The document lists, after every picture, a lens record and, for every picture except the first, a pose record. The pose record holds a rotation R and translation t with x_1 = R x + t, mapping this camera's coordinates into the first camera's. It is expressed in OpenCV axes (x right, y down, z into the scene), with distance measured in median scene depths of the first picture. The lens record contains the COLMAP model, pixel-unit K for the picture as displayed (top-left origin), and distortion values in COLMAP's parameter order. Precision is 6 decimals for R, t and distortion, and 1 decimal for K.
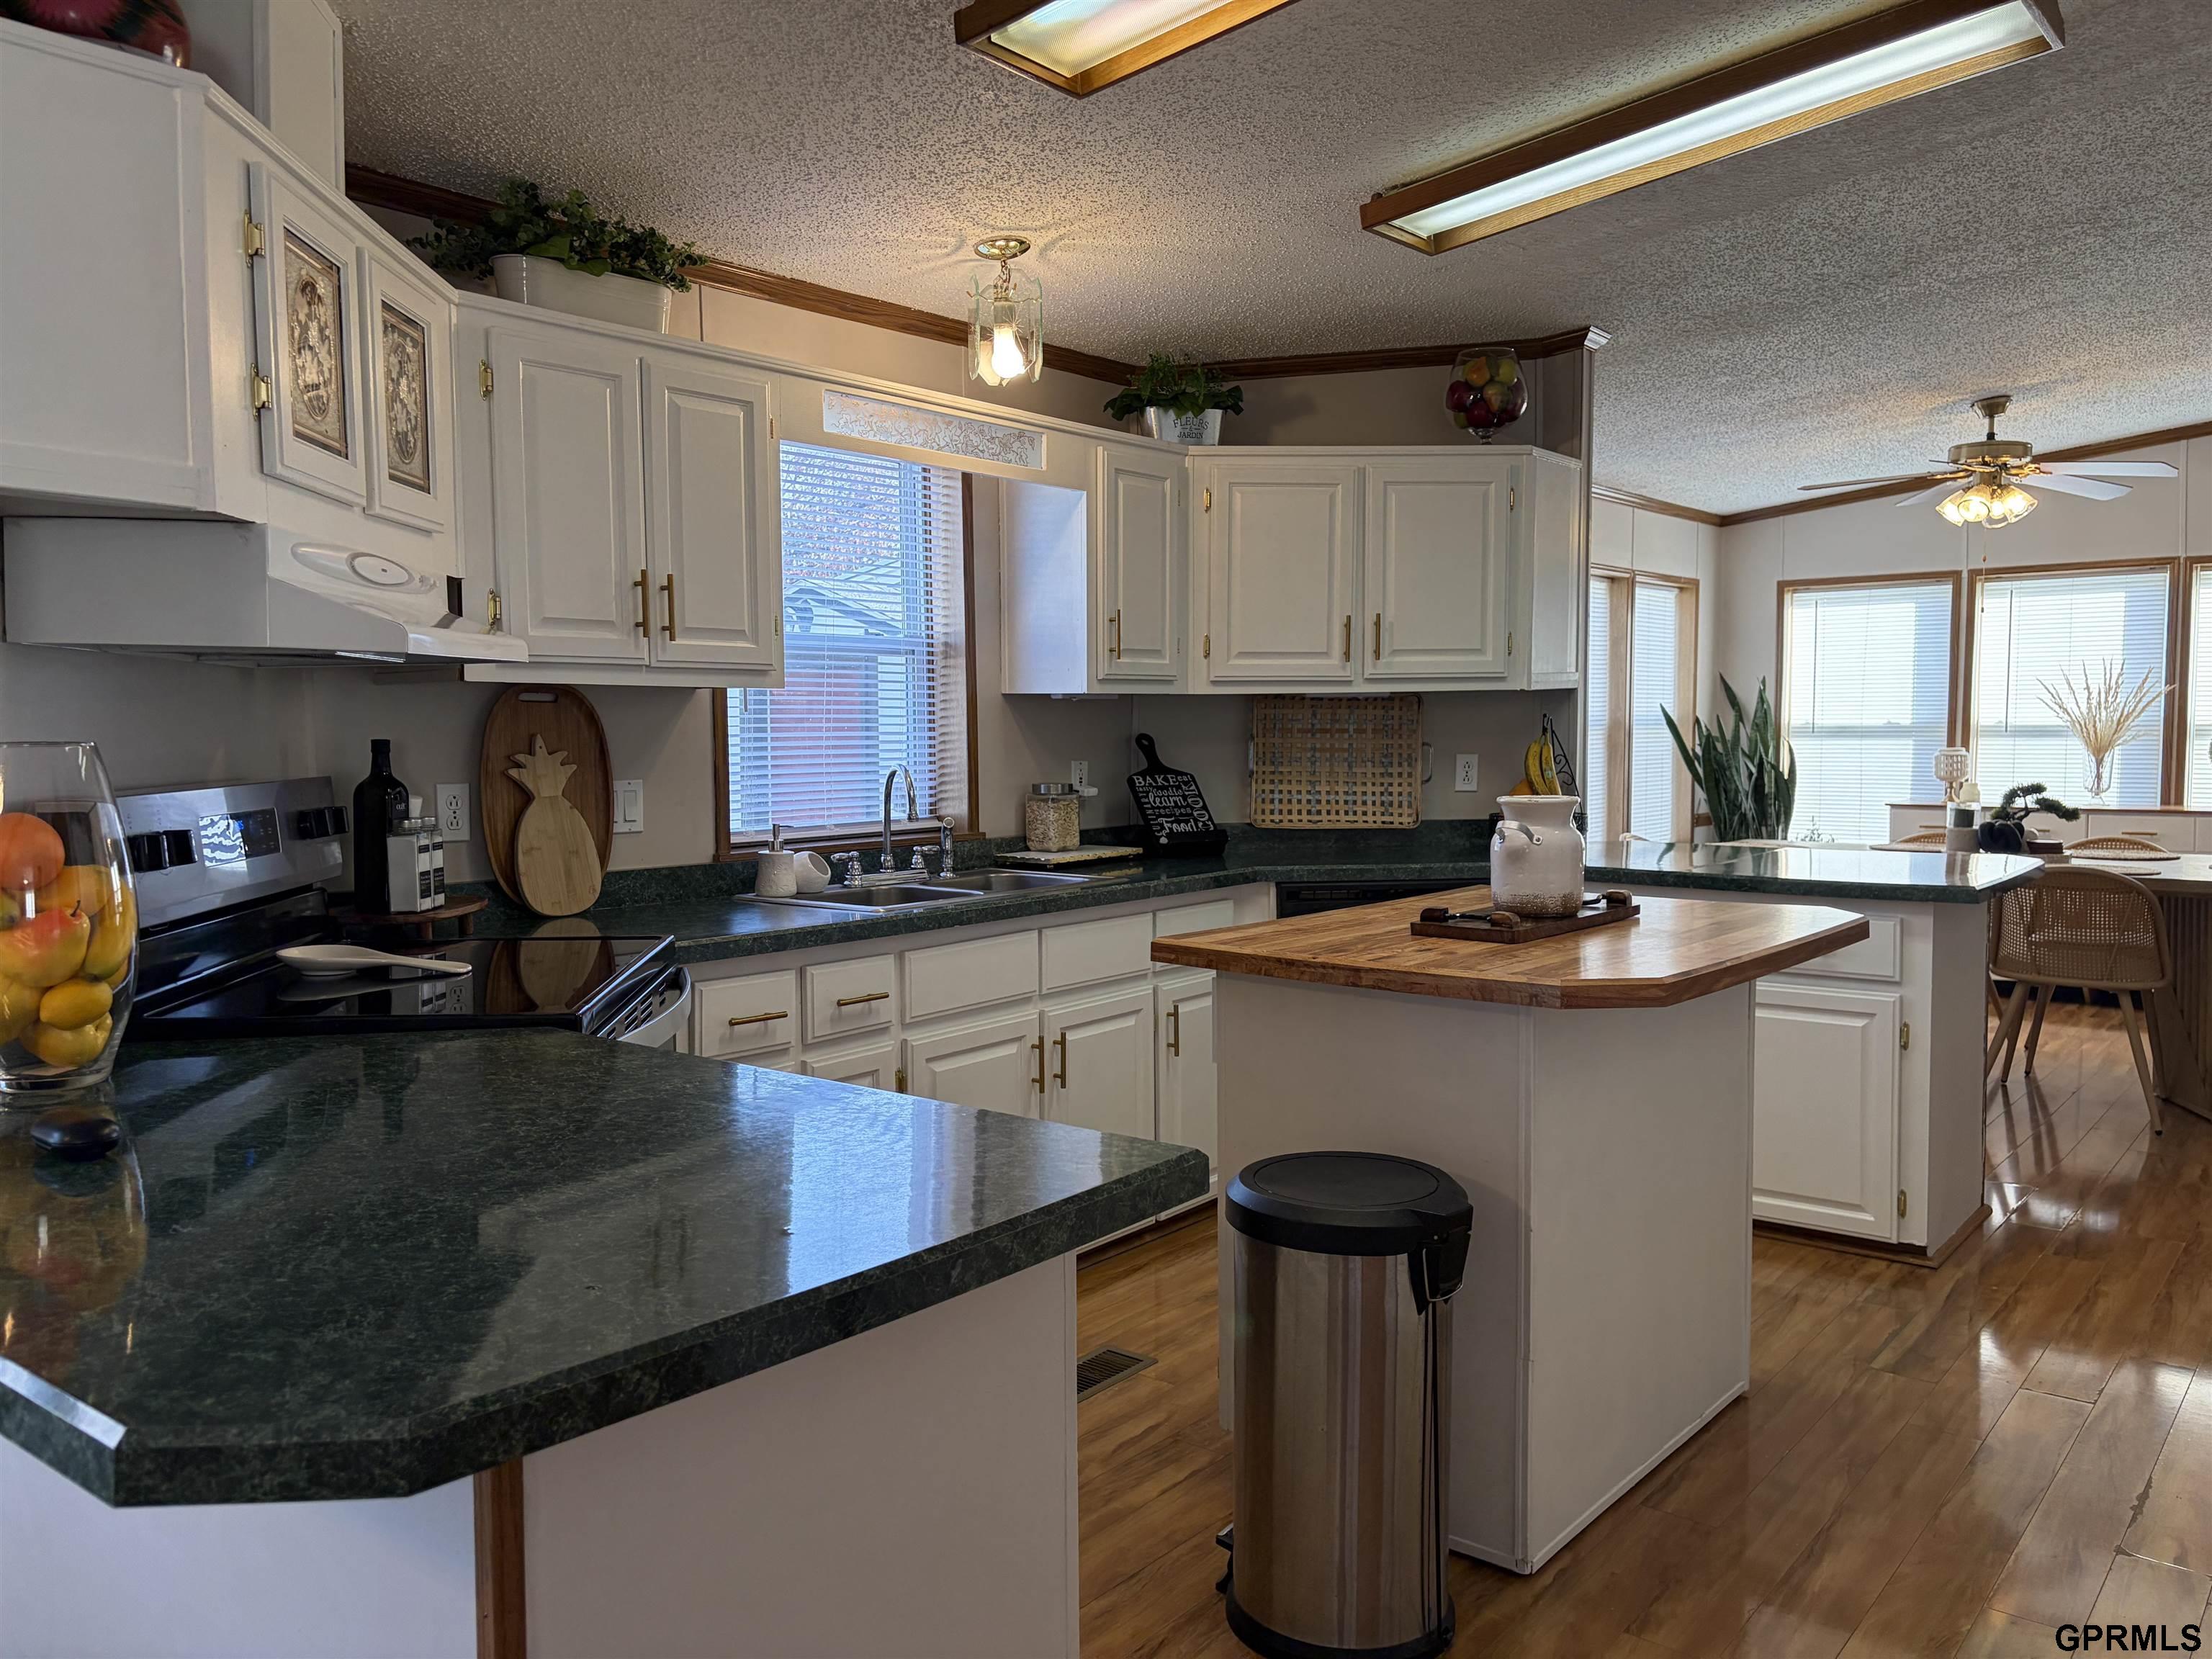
lens RADIAL K [[1671.4, 0, 1107.9], [0, 1671.4, 843.1], [0, 0, 1]] dist [0.062875, -0.067796]
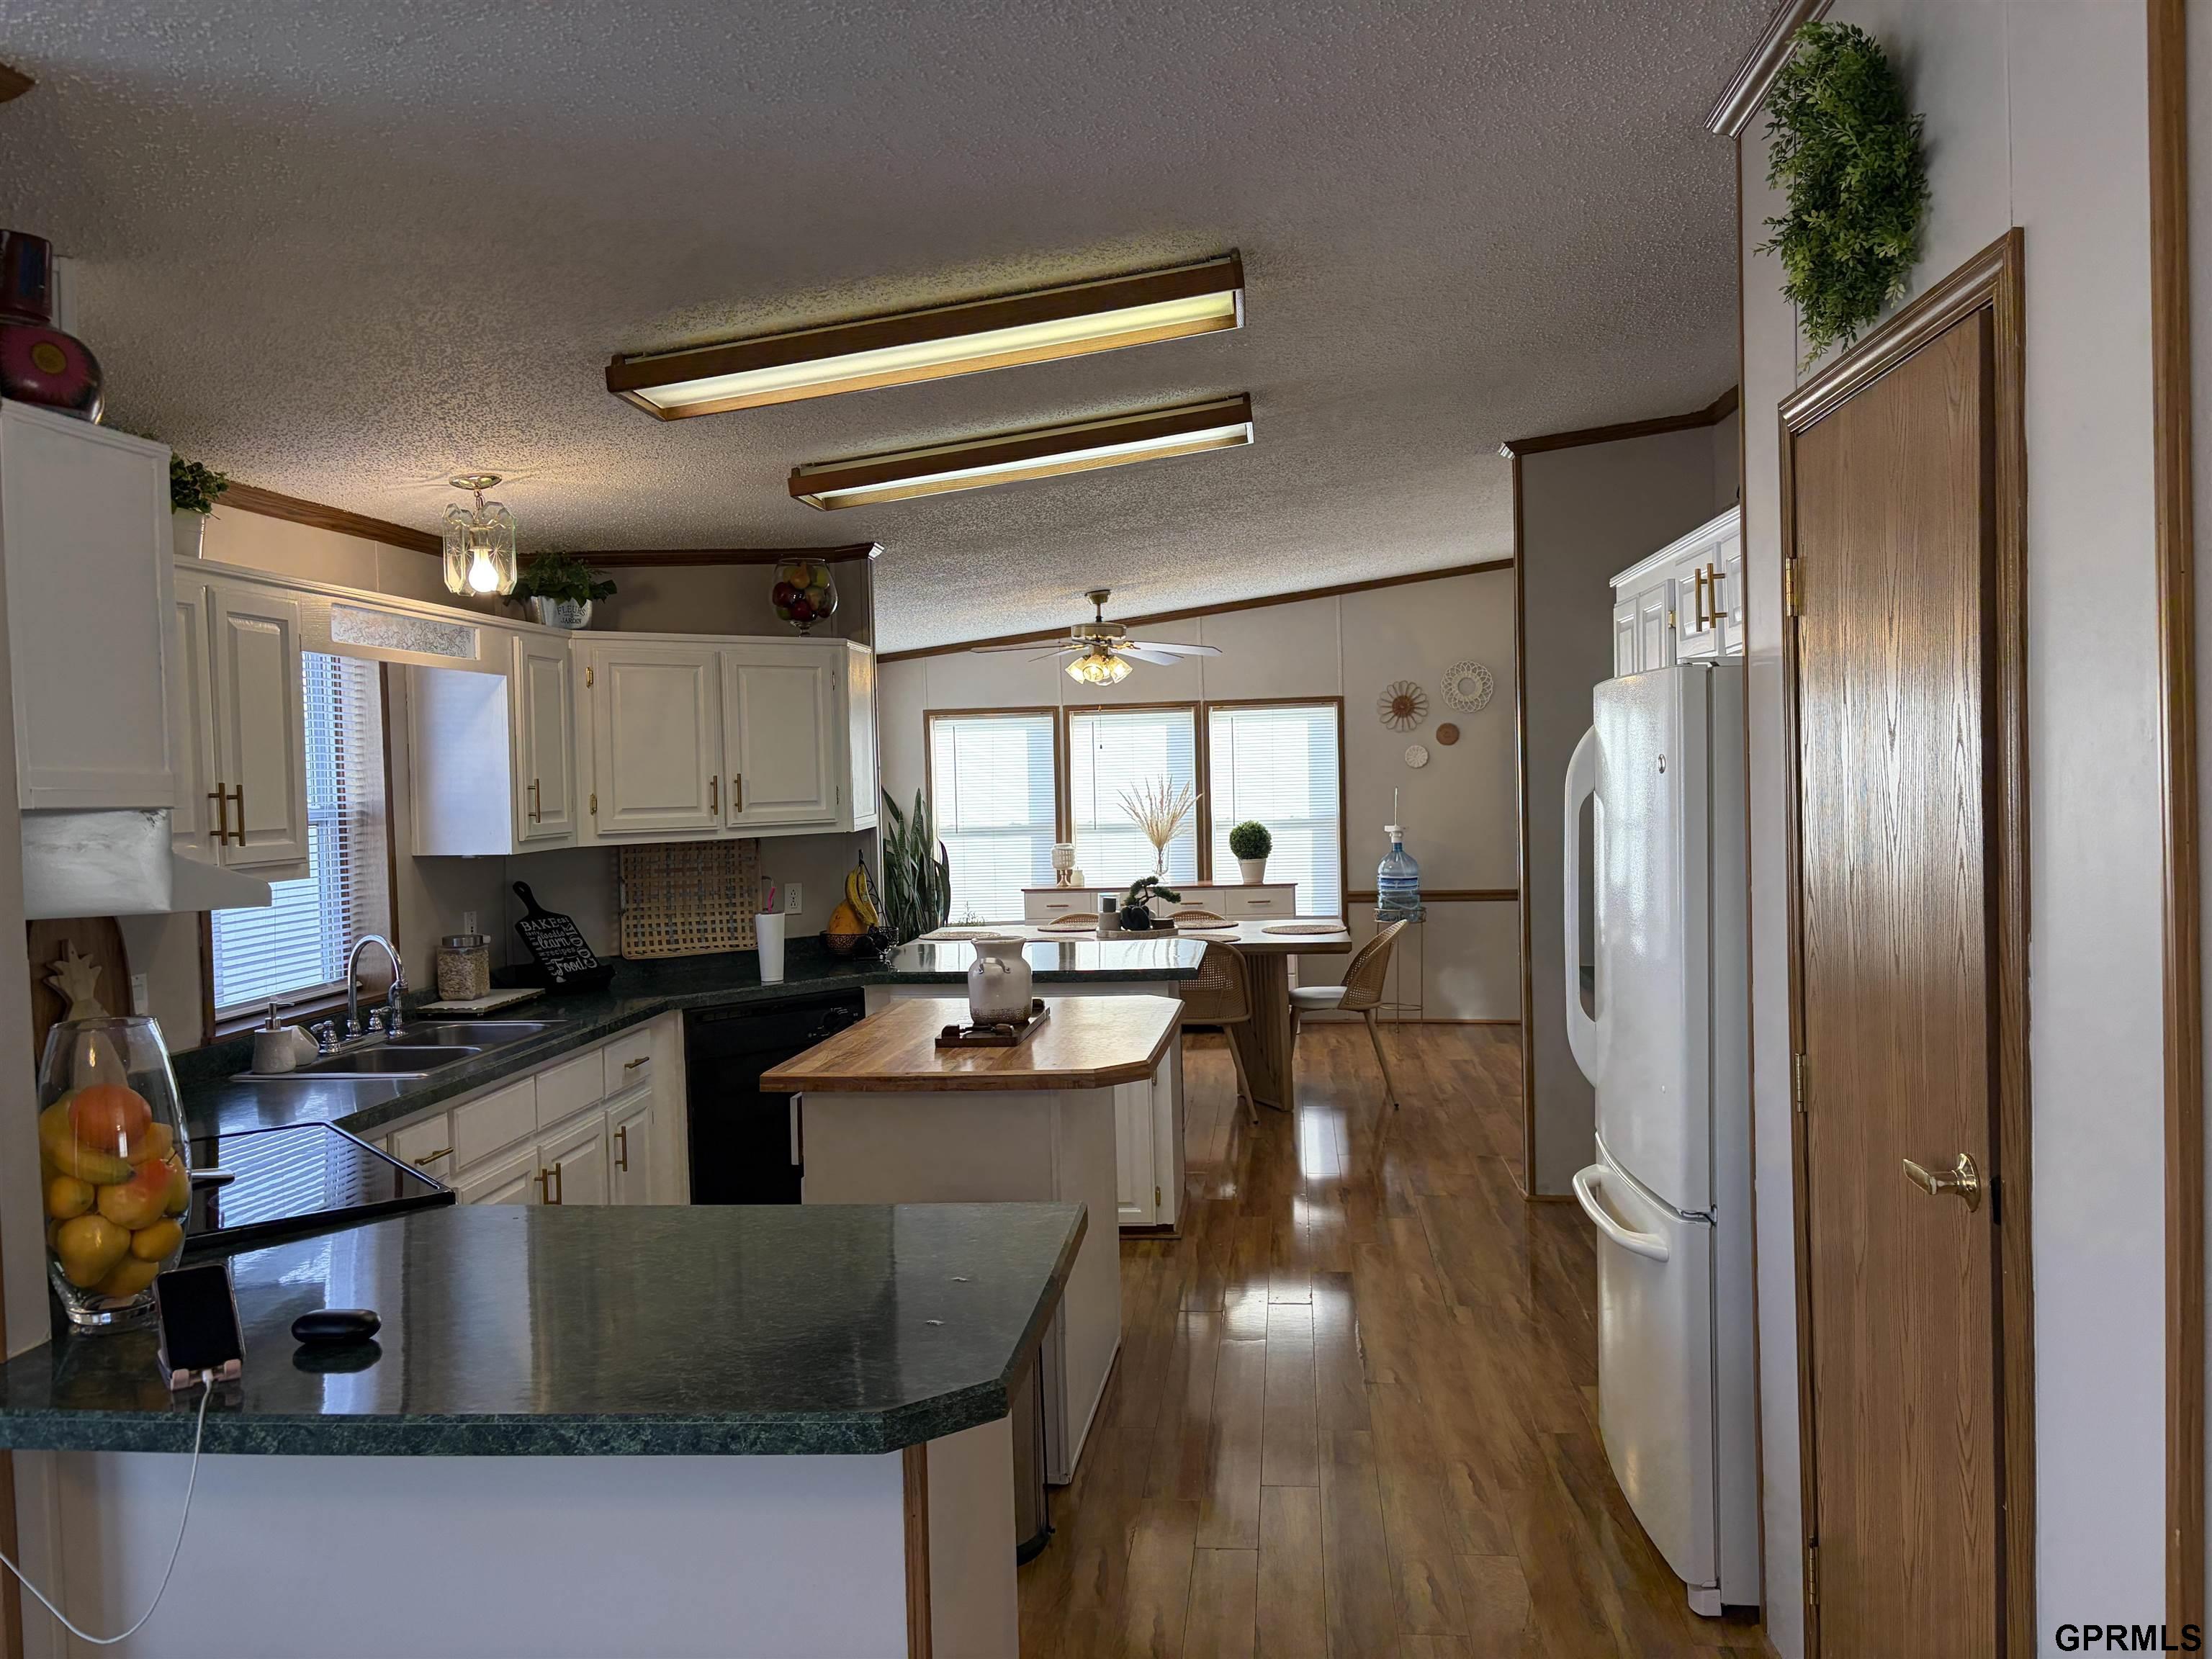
lens RADIAL K [[1664.9, 0, 1133.7], [0, 1664.9, 811.1], [0, 0, 1]] dist [0.055604, -0.068209]
pose [[0.833475, -0.029581, 0.551765, -0.243338], [0.062876, 0.997157, -0.041519, -0.040135], [-0.548969, 0.069297, 0.832965, -0.134920]]
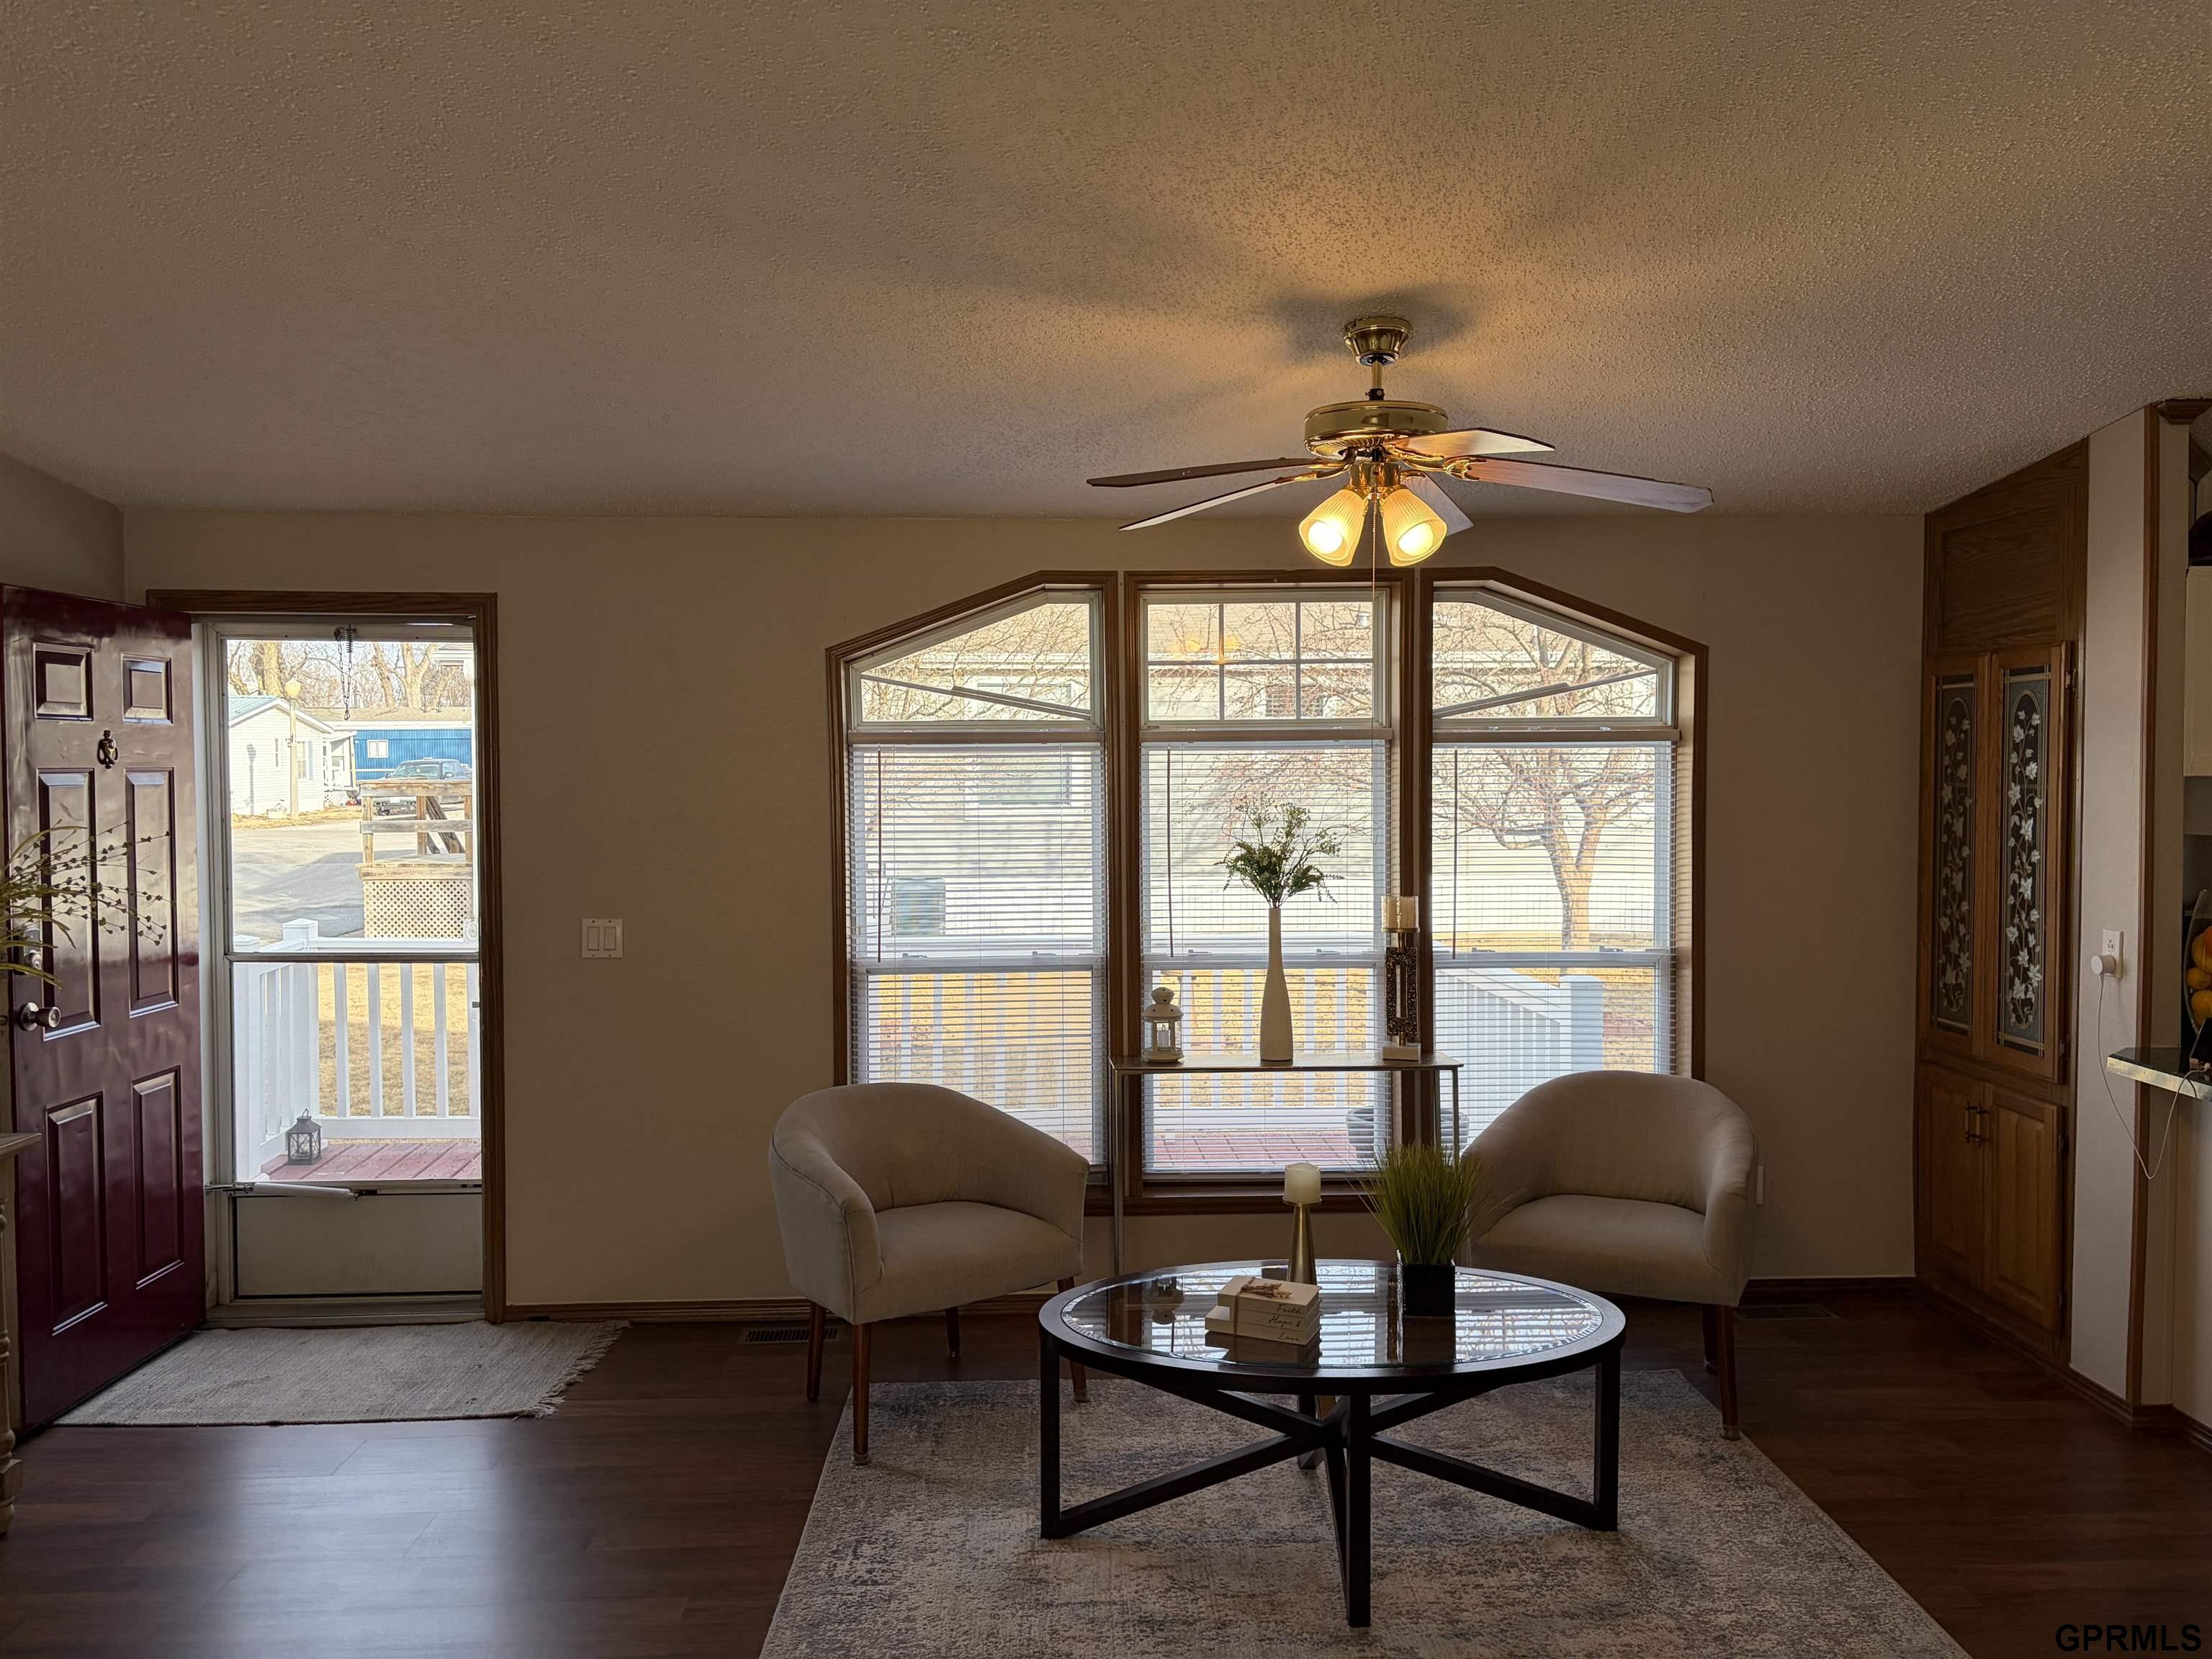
lens RADIAL K [[1664.9, 0, 1133.7], [0, 1664.9, 811.1], [0, 0, 1]] dist [0.055604, -0.068209]
pose [[0.659861, 0.031617, -0.750722, 0.026214], [-0.055927, 0.998410, -0.007110, -0.024473], [0.749303, 0.046677, 0.660580, -0.544463]]
